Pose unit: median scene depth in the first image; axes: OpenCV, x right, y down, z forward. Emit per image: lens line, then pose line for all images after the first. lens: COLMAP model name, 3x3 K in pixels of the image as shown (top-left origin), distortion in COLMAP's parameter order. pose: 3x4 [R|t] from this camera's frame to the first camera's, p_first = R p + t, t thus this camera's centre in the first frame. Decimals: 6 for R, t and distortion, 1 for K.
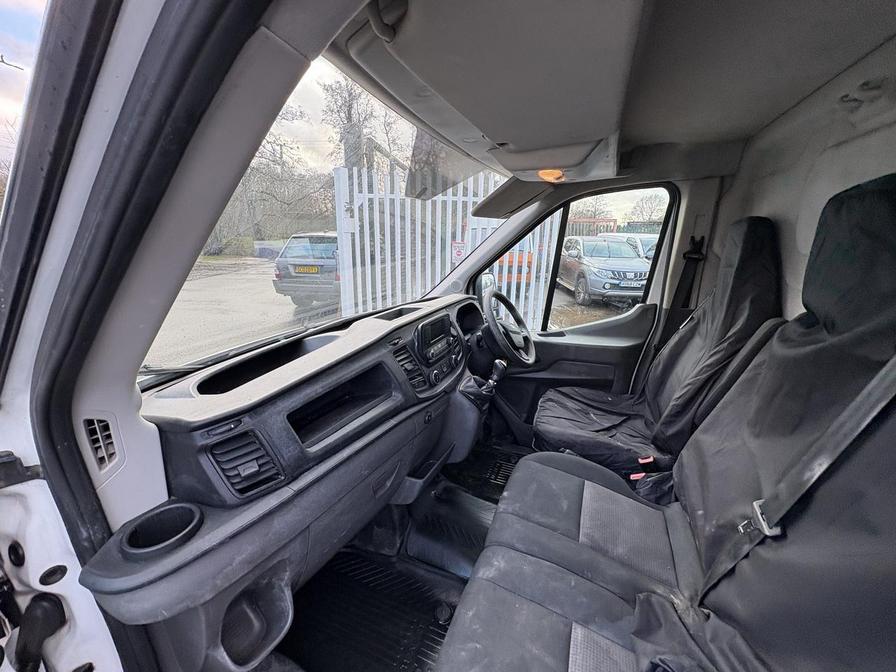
lens RADIAL K [[354.7, 0, 448.0], [0, 354.7, 336.0], [0, 0, 1]] dist [0.000299, 0.000434]
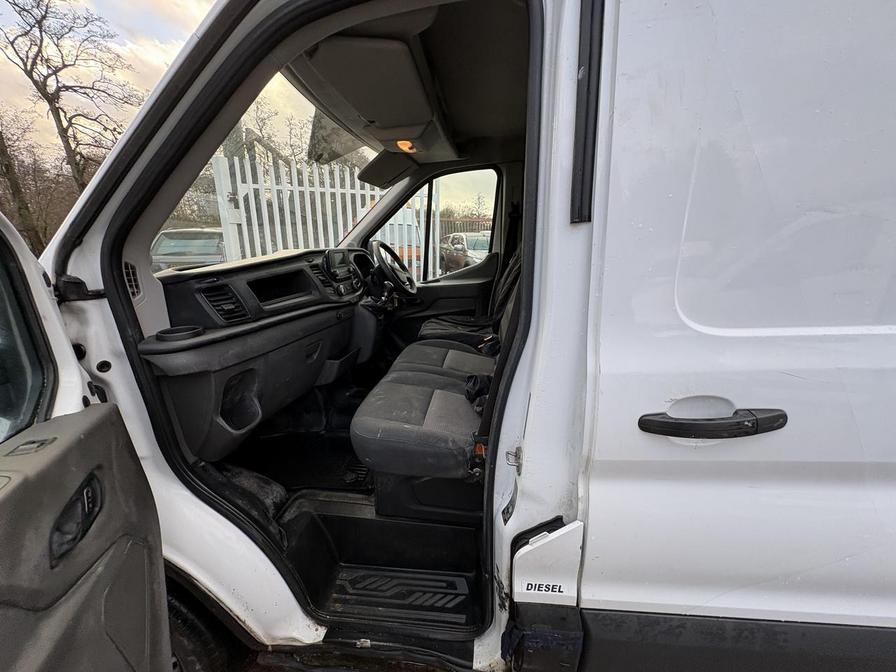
lens RADIAL K [[356.3, 0, 448.0], [0, 356.3, 336.0], [0, 0, 1]] dist [-0.000819, 0.000765]
pose [[0.958758, -0.088066, 0.270236, -0.027185], [0.091359, 0.995818, 0.000395, 0.301483], [-0.269141, 0.024310, 0.962794, -0.418375]]
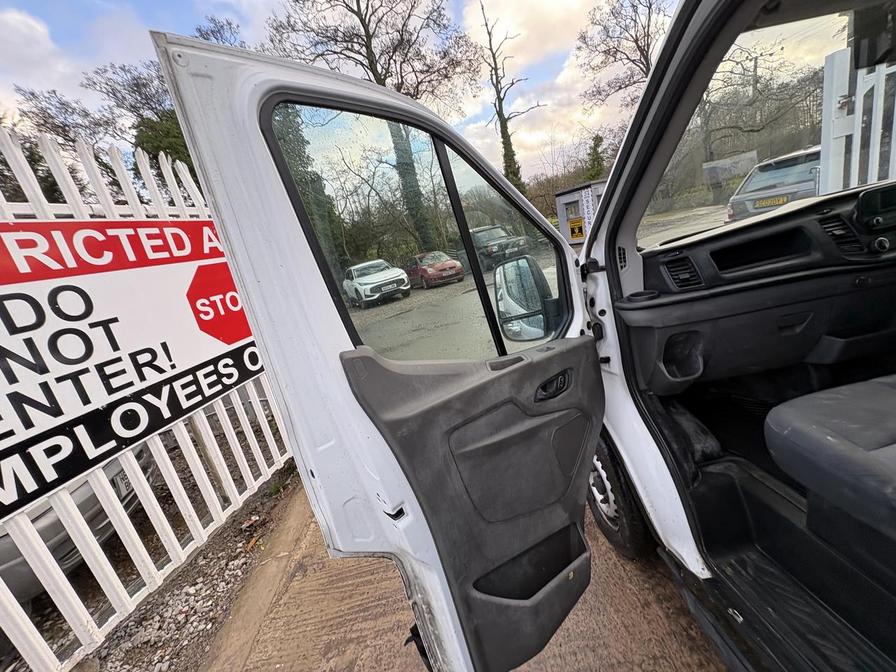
lens RADIAL K [[356.3, 0, 448.0], [0, 356.3, 336.0], [0, 0, 1]] dist [-0.000819, 0.000765]
pose [[0.444776, 0.113232, -0.888455, 0.314158], [-0.015683, 0.992809, 0.118680, 0.245794], [0.895505, -0.038853, 0.443353, -0.513788]]
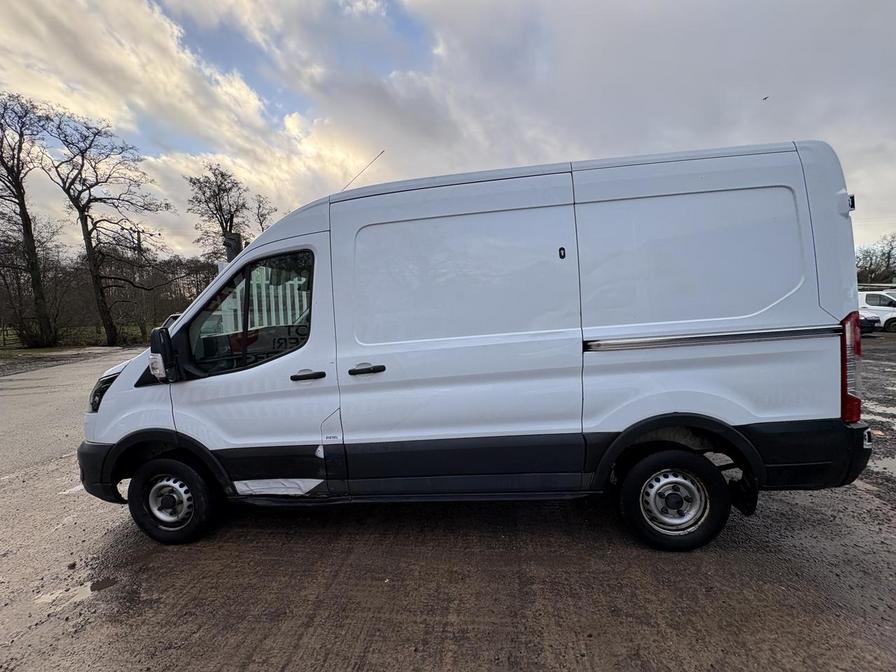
lens RADIAL K [[354.7, 0, 448.0], [0, 354.7, 336.0], [0, 0, 1]] dist [0.000299, 0.000434]
pose [[0.949650, -0.066346, 0.306208, 0.305856], [0.129386, 0.973139, -0.190419, 0.674620], [-0.285349, 0.220451, 0.932726, -1.810782]]
